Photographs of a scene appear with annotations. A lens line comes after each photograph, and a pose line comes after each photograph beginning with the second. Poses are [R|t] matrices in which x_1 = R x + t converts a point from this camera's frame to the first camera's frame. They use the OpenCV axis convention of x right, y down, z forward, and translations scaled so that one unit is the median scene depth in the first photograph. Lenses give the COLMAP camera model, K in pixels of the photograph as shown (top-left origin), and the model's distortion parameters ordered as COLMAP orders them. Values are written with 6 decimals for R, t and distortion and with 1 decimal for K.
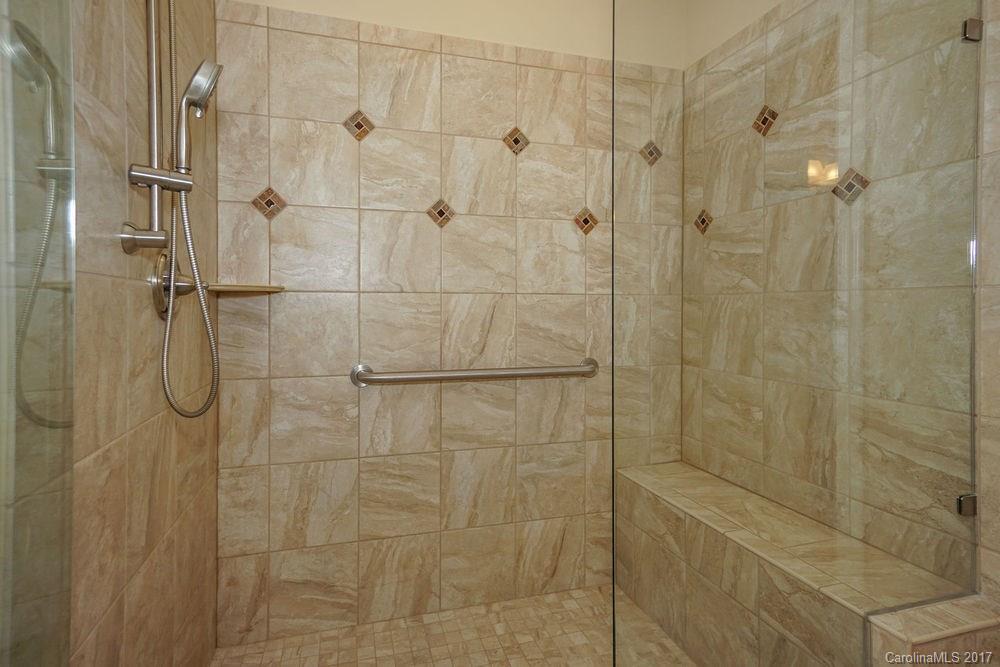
lens RADIAL K [[503.8, 0, 484.8], [0, 503.8, 312.9], [0, 0, 1]] dist [0.005392, 0.001595]
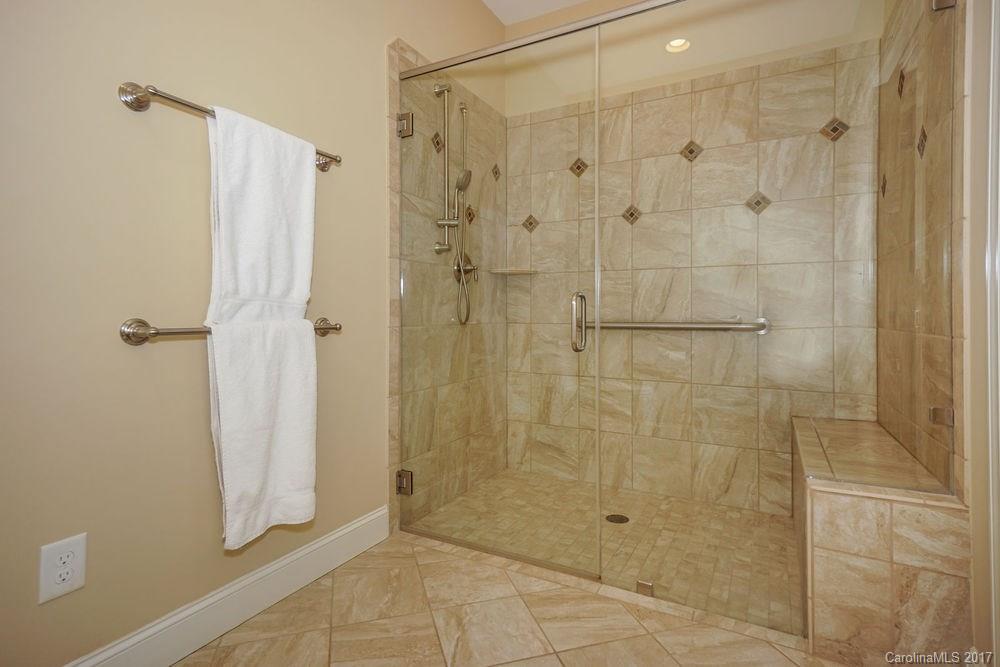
lens RADIAL K [[511.6, 0, 499.7], [0, 511.6, 326.3], [0, 0, 1]] dist [0.003278, 0.000658]
pose [[0.723724, 0.011202, -0.689999, 0.640847], [-0.004606, 0.999924, 0.011403, 0.105536], [0.690074, -0.005074, 0.723721, -0.322748]]
